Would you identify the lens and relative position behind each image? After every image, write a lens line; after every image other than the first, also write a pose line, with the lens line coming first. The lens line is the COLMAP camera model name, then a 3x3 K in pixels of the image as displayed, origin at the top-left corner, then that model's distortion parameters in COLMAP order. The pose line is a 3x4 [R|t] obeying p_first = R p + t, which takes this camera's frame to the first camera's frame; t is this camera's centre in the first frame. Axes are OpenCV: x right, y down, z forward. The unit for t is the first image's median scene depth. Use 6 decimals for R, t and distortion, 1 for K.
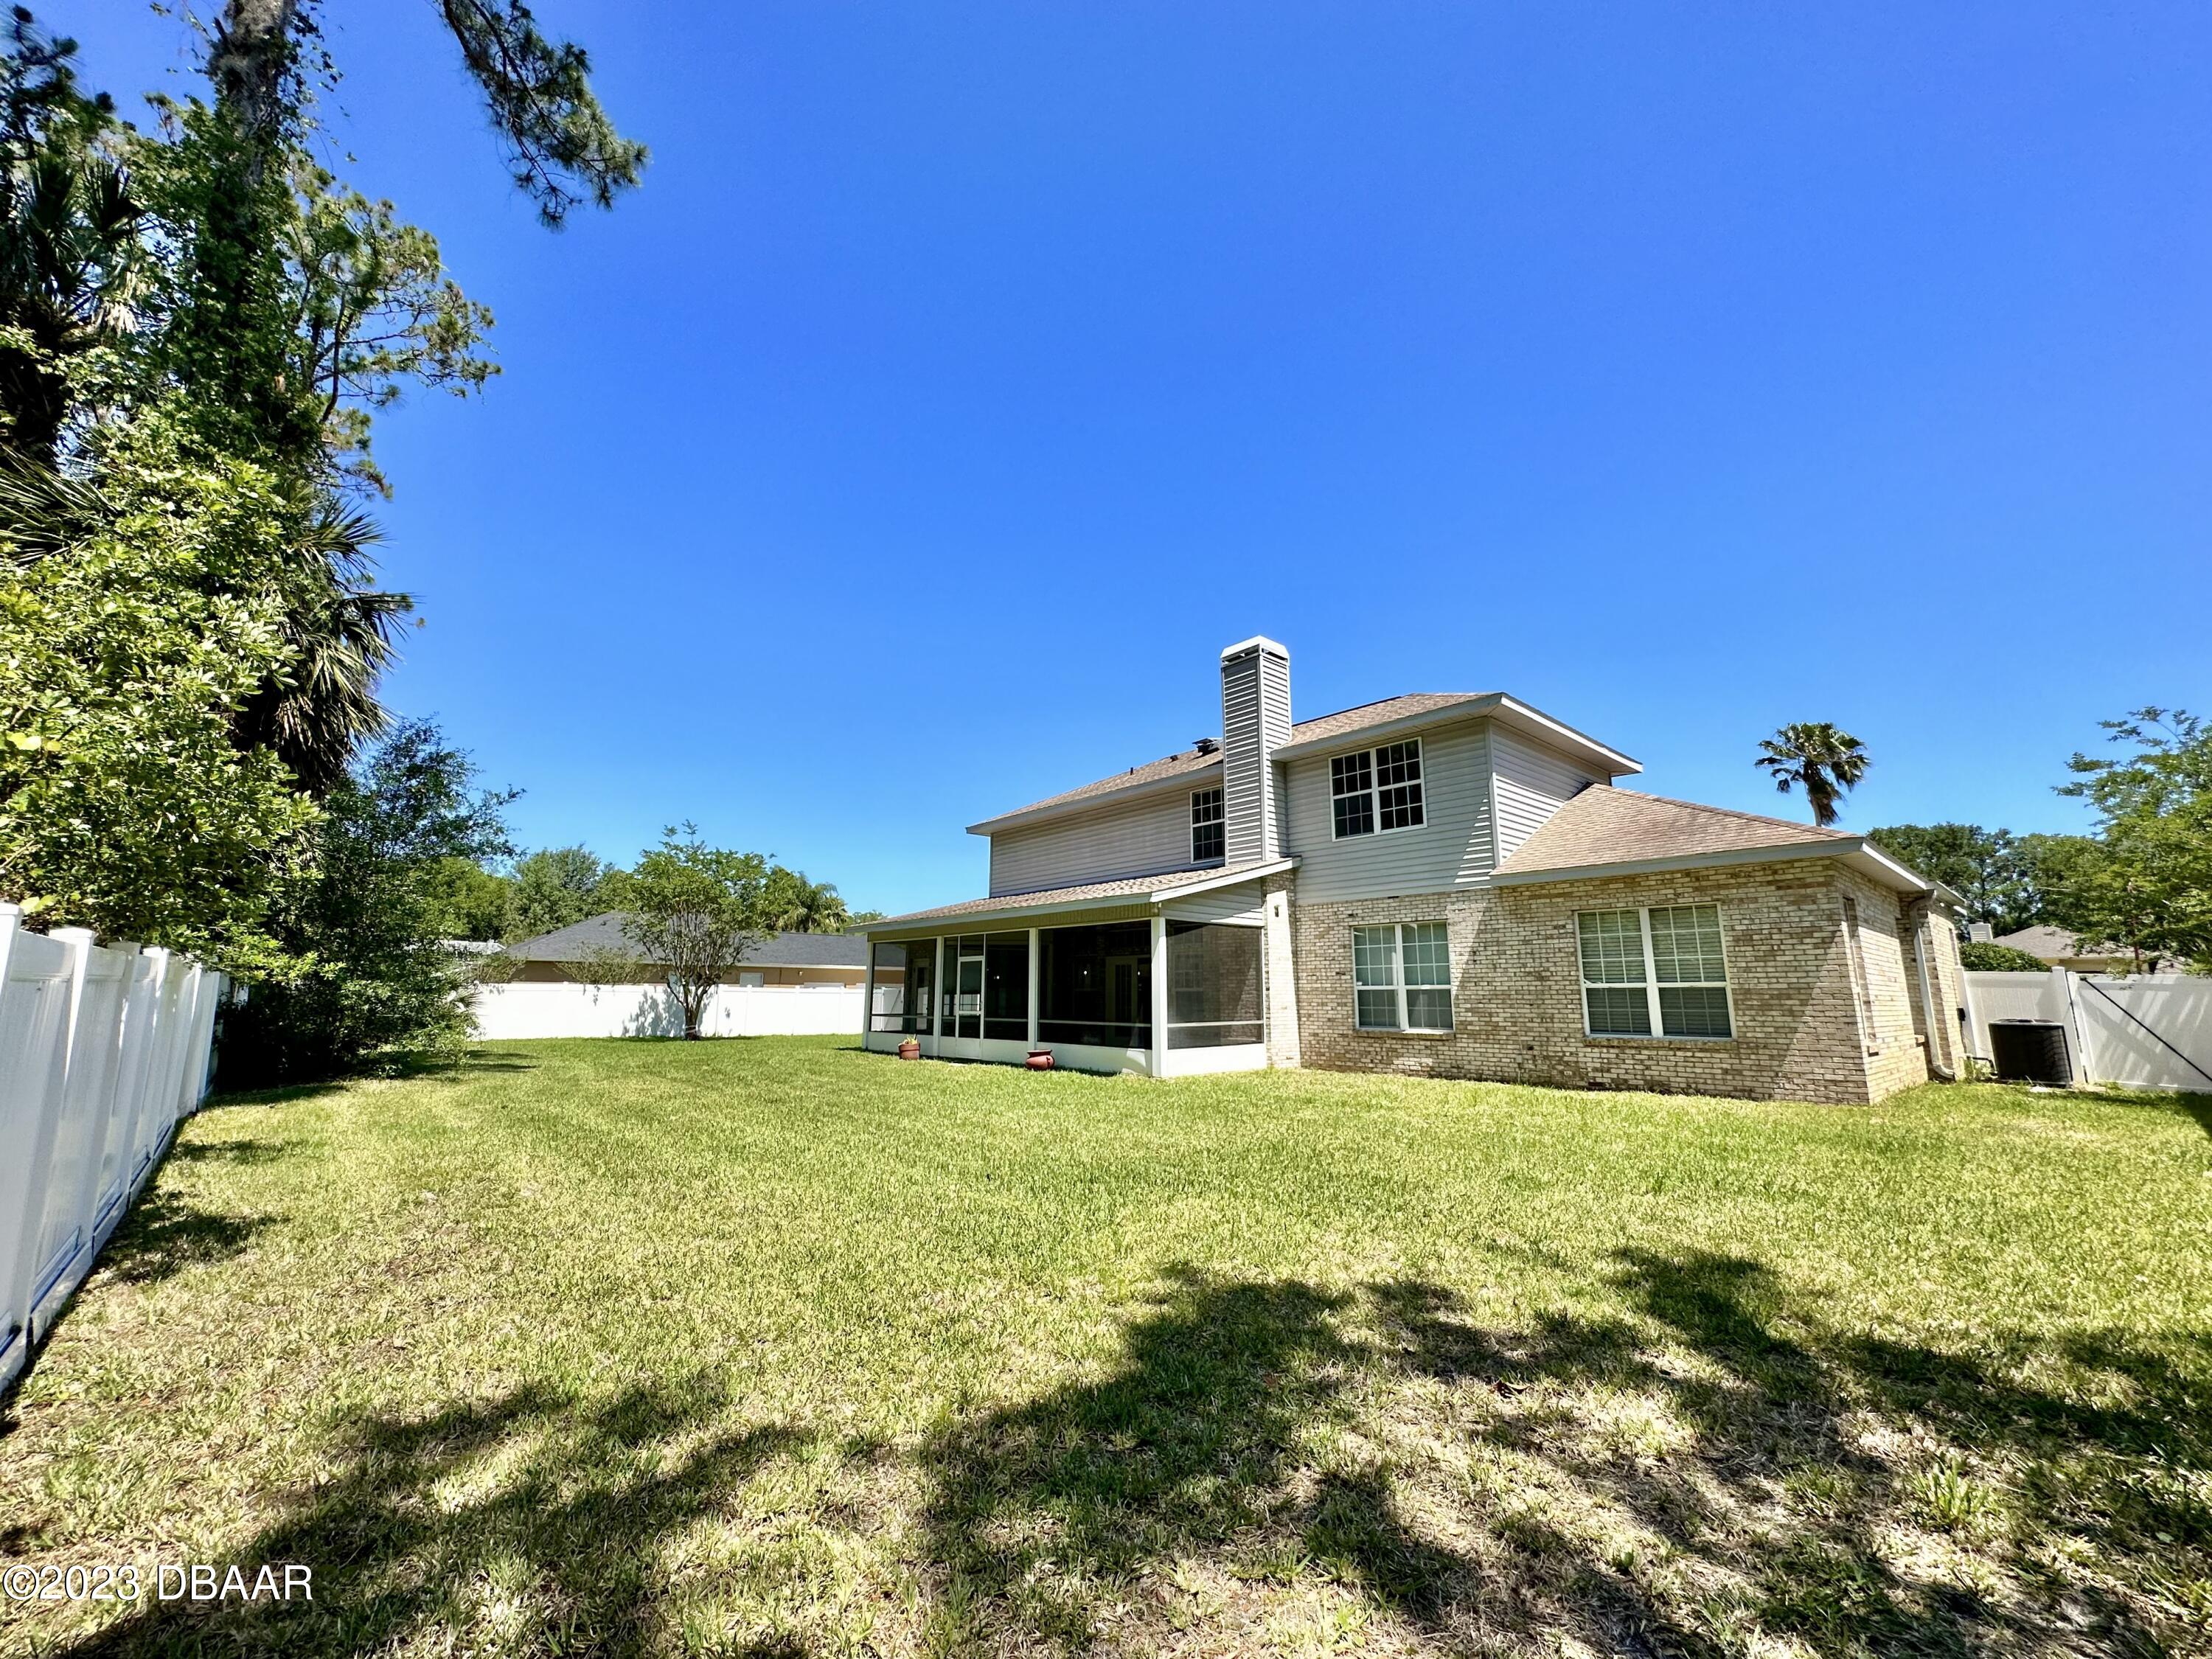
lens RADIAL K [[886.0, 0, 1100.9], [0, 886.0, 831.9], [0, 0, 1]] dist [-0.002018, 0.000398]
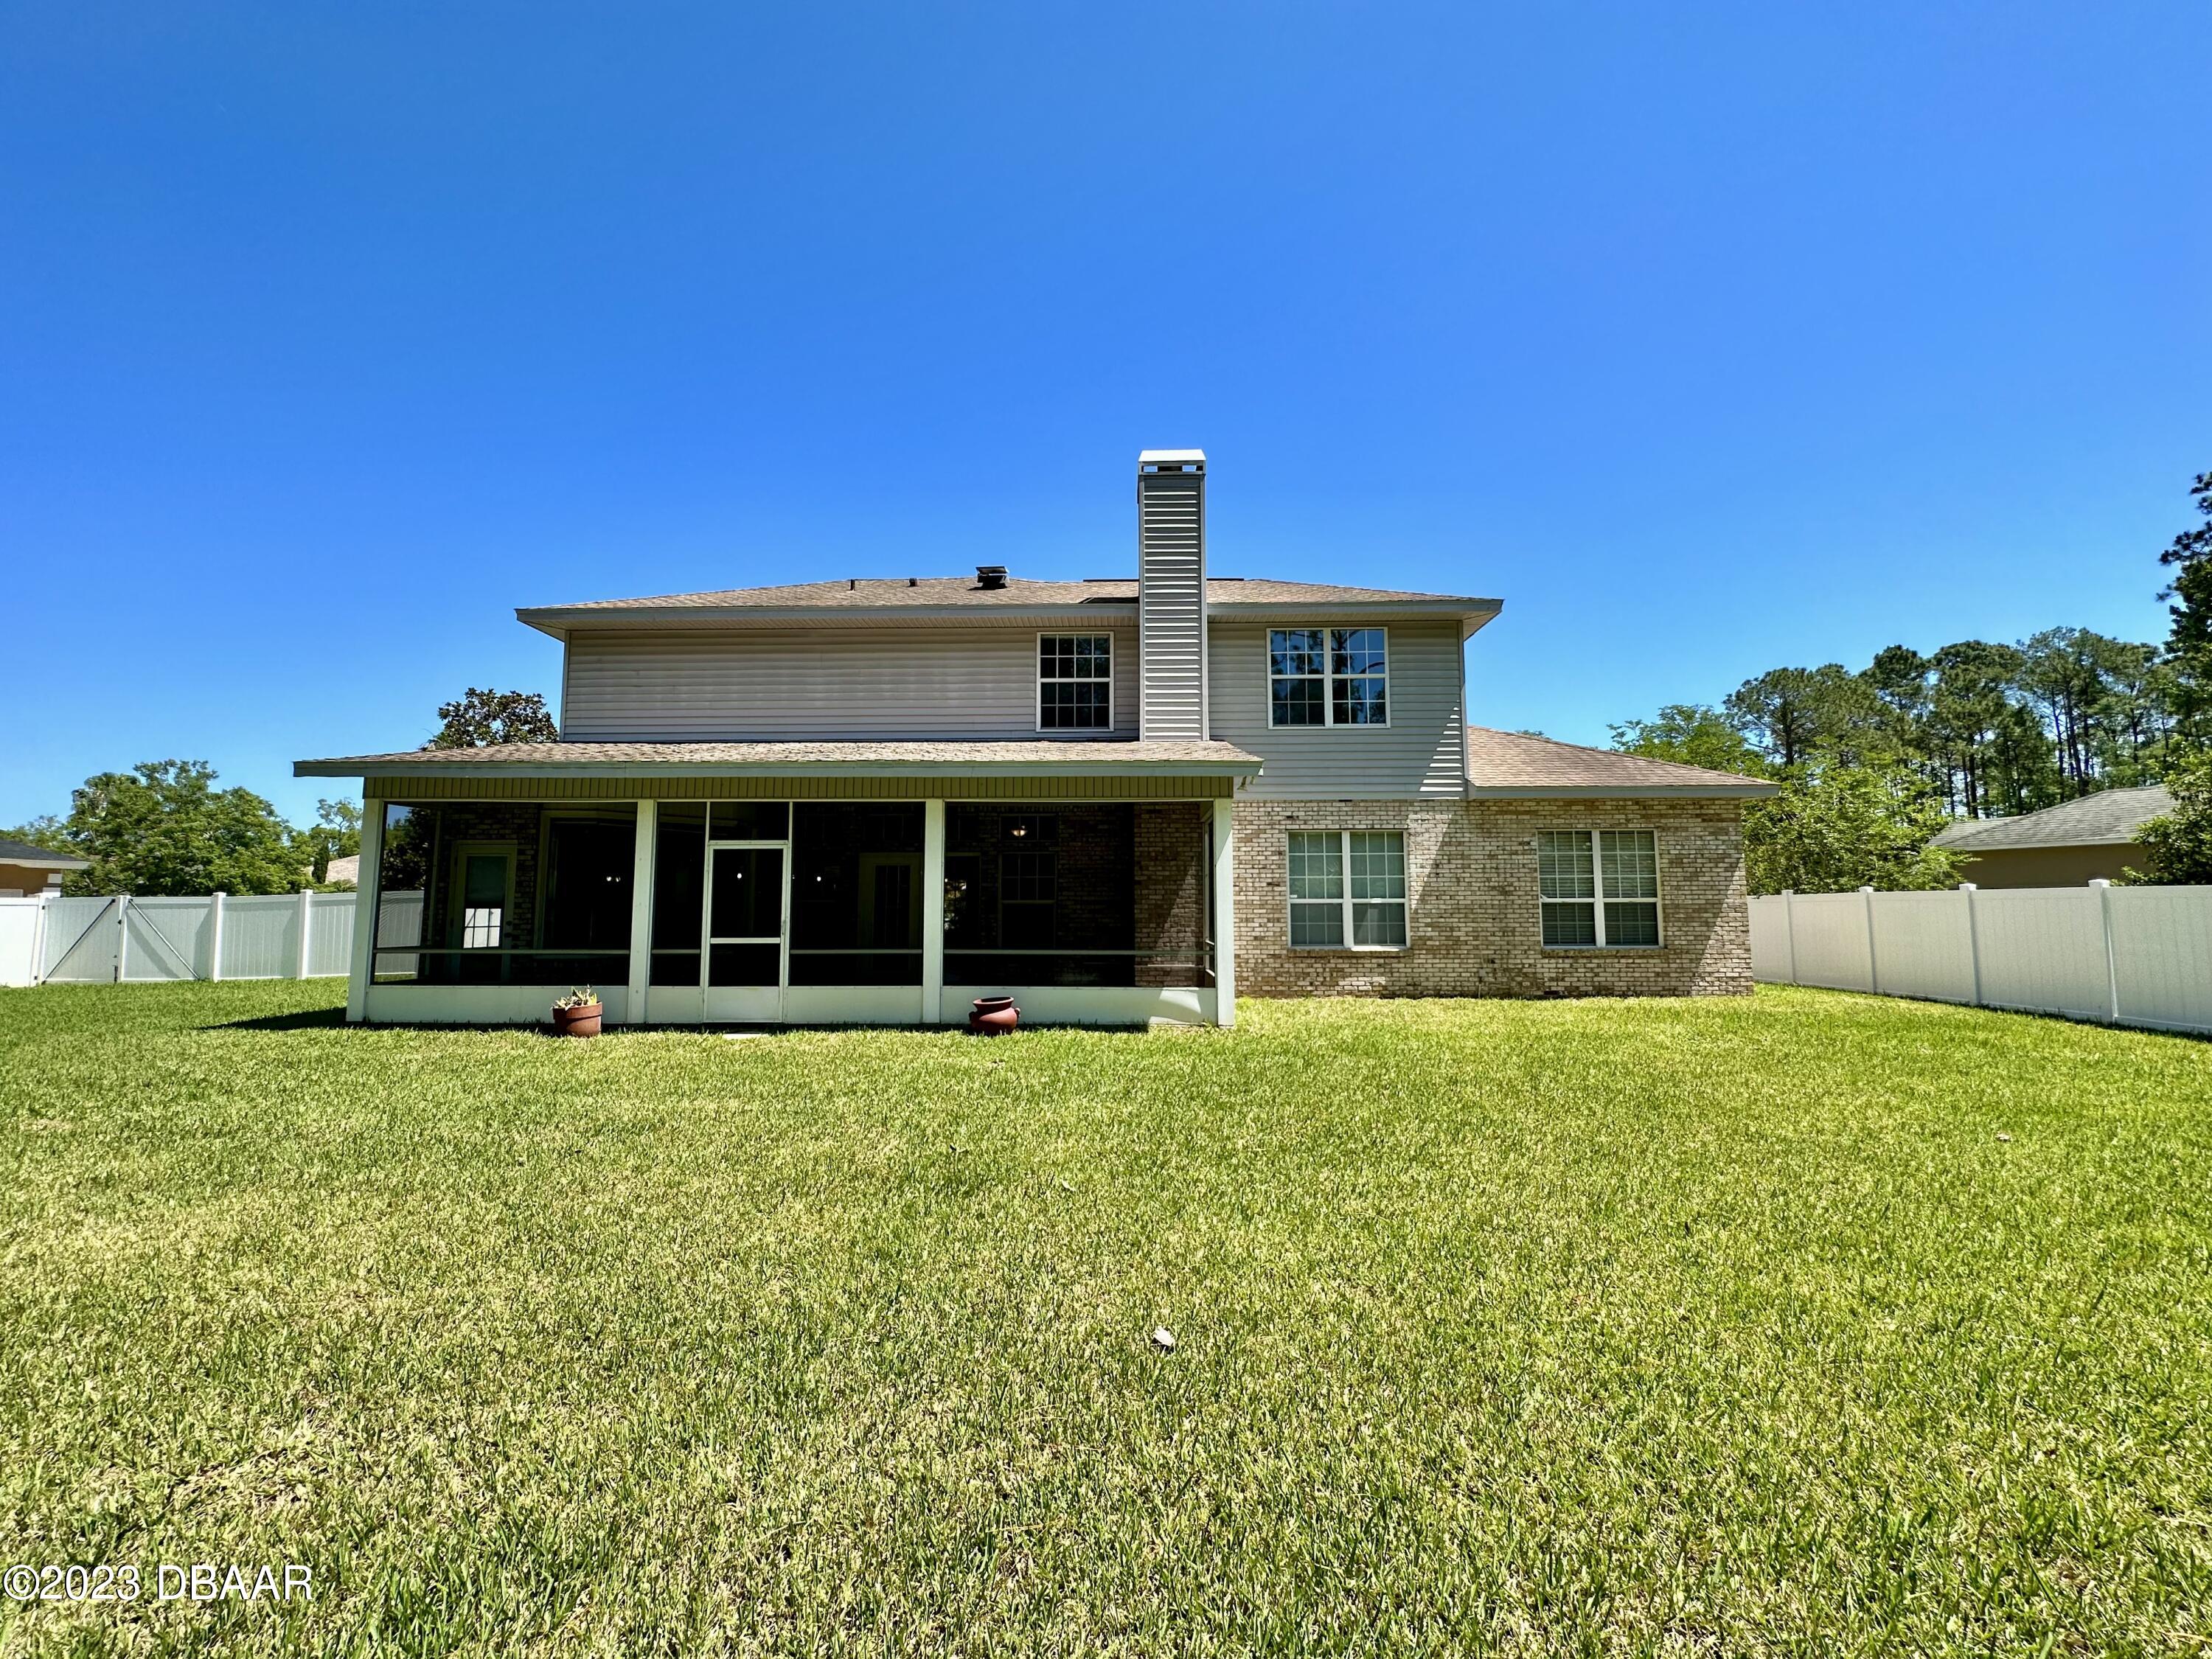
lens RADIAL K [[886.0, 0, 1106.3], [0, 886.0, 833.6], [0, 0, 1]] dist [-0.002018, 0.000398]
pose [[0.682698, 0.062283, 0.728041, -0.491442], [-0.131755, 0.990522, 0.038811, 0.106396], [-0.718724, -0.122419, 0.684434, 0.575522]]
